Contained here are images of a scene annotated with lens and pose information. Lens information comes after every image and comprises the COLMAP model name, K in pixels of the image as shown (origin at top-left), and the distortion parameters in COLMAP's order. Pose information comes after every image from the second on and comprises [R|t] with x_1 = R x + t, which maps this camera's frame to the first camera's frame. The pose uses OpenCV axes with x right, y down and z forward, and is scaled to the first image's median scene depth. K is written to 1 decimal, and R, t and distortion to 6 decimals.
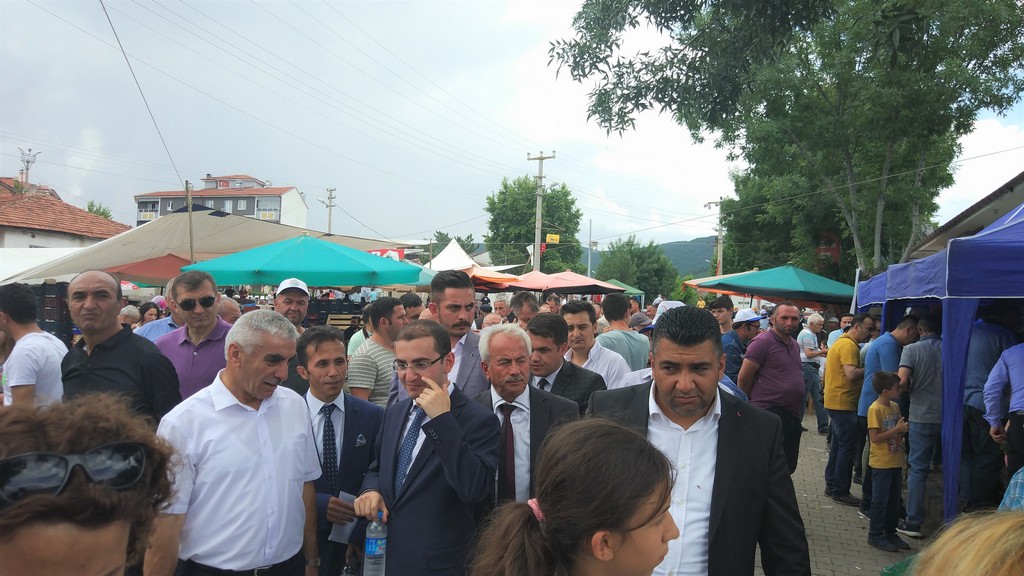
lens RADIAL K [[781.5, 0, 512.1], [0, 781.5, 289.3], [0, 0, 1]] dist [-0.001905, -0.001416]
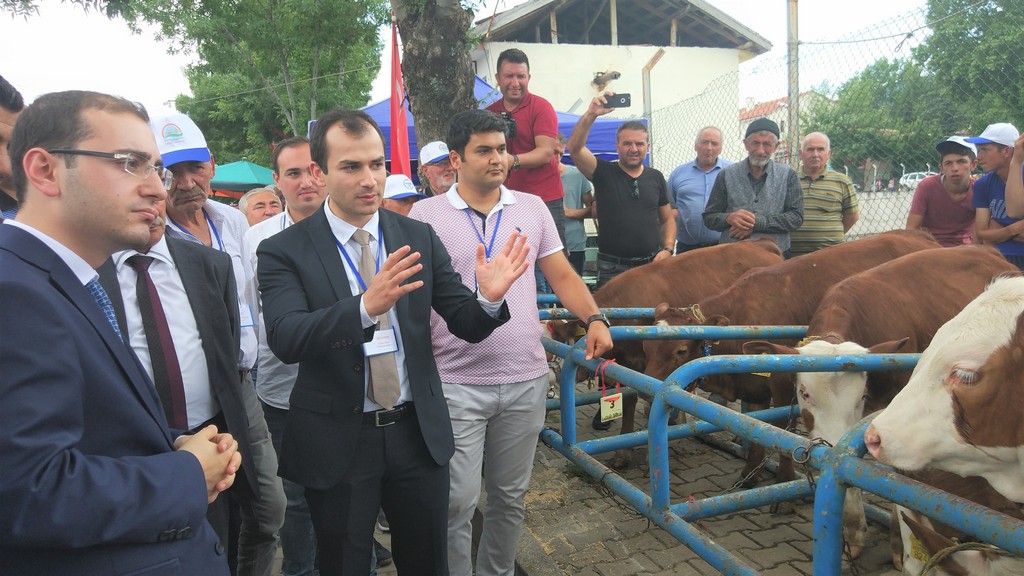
lens RADIAL K [[781.5, 0, 510.8], [0, 781.5, 288.7], [0, 0, 1]] dist [-0.001905, -0.001416]
pose [[0.800236, -0.103570, 0.590674, 0.000733], [0.031043, 0.990807, 0.131674, 0.016648], [-0.598881, -0.087034, 0.796094, -0.099565]]
